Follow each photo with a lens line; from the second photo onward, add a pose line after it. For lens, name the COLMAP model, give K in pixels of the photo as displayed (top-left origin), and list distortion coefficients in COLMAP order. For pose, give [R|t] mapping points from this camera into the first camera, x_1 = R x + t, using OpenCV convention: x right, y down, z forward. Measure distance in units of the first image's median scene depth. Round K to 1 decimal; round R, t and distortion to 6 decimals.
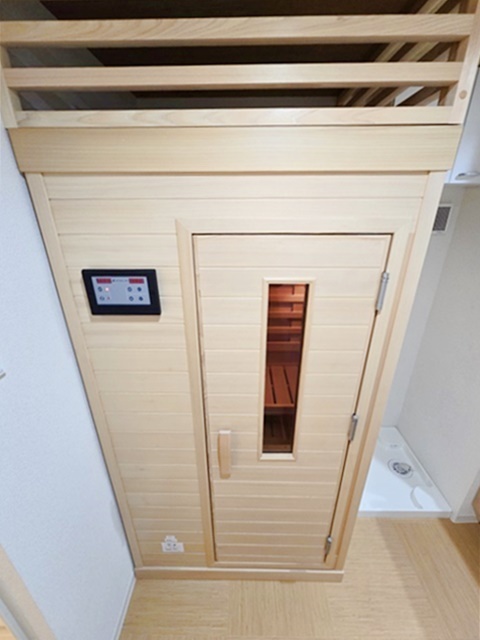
lens RADIAL K [[264.7, 0, 238.8], [0, 264.7, 322.0], [0, 0, 1]] dist [-0.000149, -0.000156]
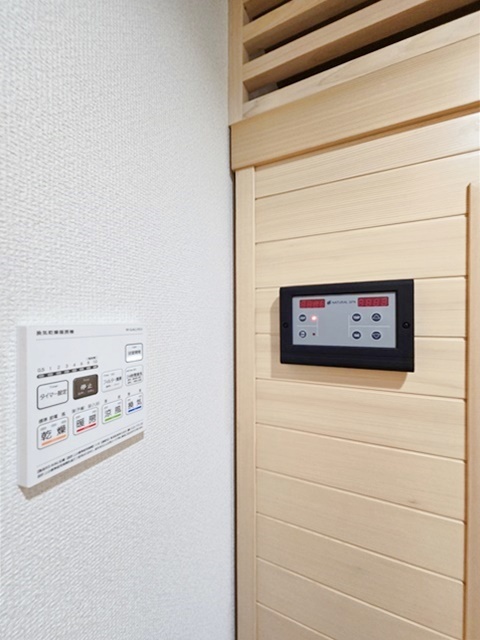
lens RADIAL K [[264.7, 0, 244.0], [0, 264.7, 320.9], [0, 0, 1]] dist [-0.000149, -0.000156]
pose [[0.907694, 0.000855, -0.419632, -0.396955], [-0.162685, 0.922508, -0.350018, 0.114532], [0.386815, 0.385977, 0.837494, 0.453588]]
